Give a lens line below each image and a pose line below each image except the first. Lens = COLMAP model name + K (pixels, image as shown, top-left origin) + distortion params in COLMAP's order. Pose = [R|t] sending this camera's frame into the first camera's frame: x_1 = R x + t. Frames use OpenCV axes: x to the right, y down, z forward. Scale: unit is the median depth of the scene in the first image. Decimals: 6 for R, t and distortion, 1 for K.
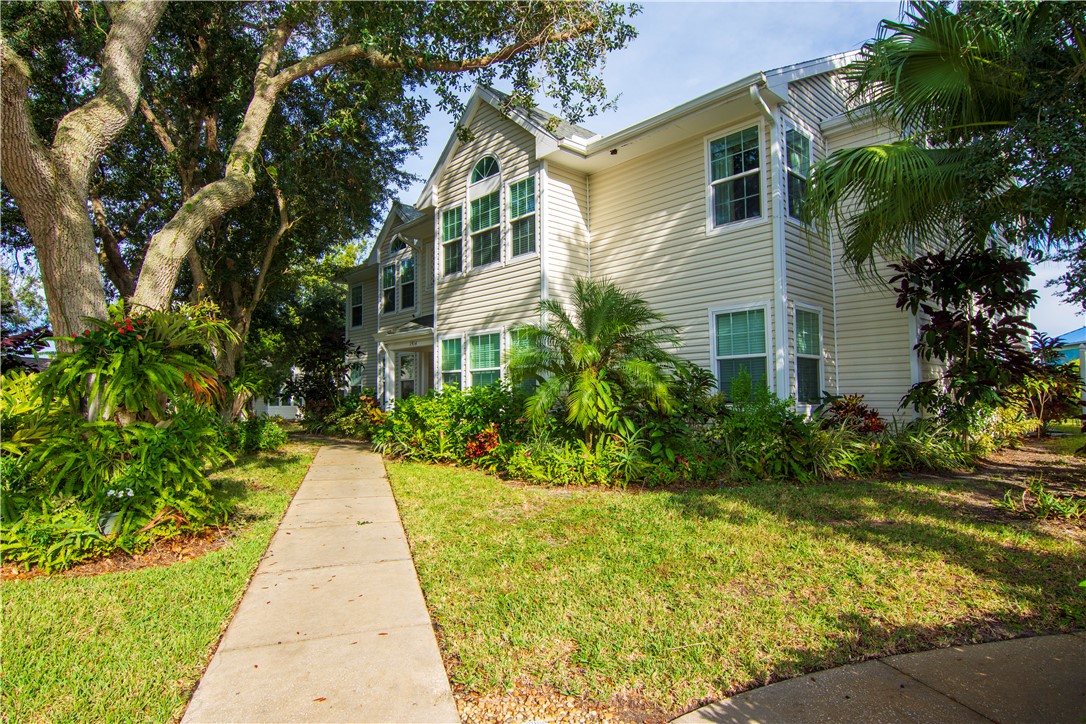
lens RADIAL K [[552.1, 0, 525.6], [0, 552.1, 363.4], [0, 0, 1]] dist [0.001778, -0.013060]
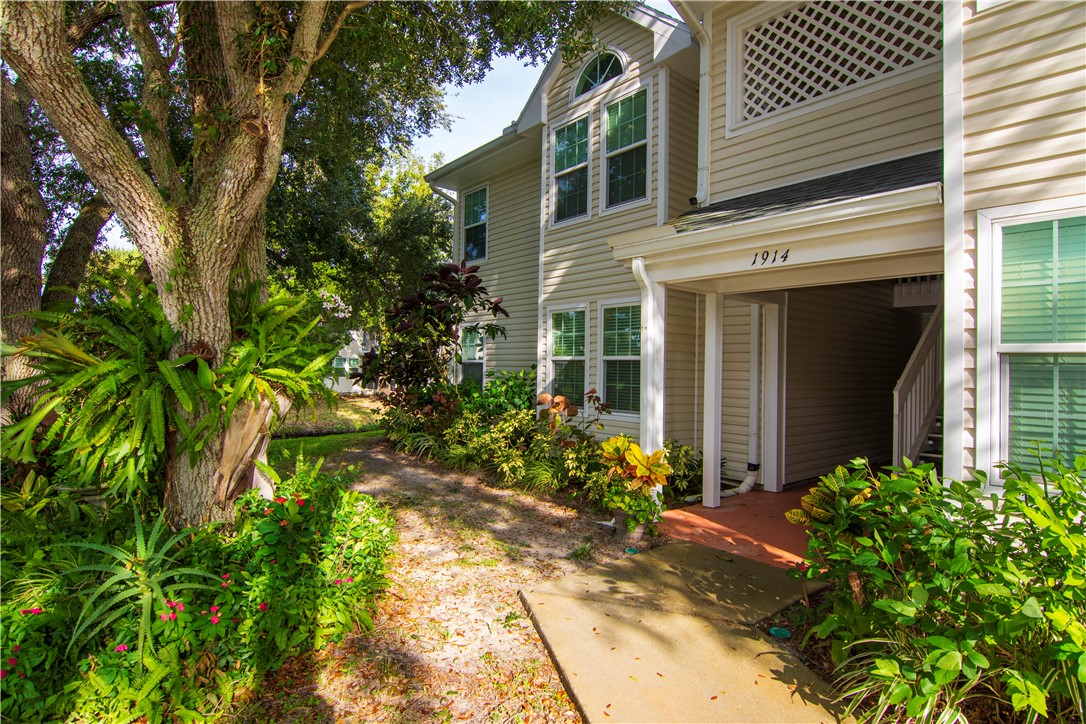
lens RADIAL K [[552.1, 0, 525.6], [0, 552.1, 363.4], [0, 0, 1]] dist [0.001778, -0.013060]
pose [[0.997606, 0.022925, -0.065243, -0.247149], [-0.020135, 0.998868, 0.043108, 0.013177], [0.066157, -0.041691, 0.996938, 0.502374]]
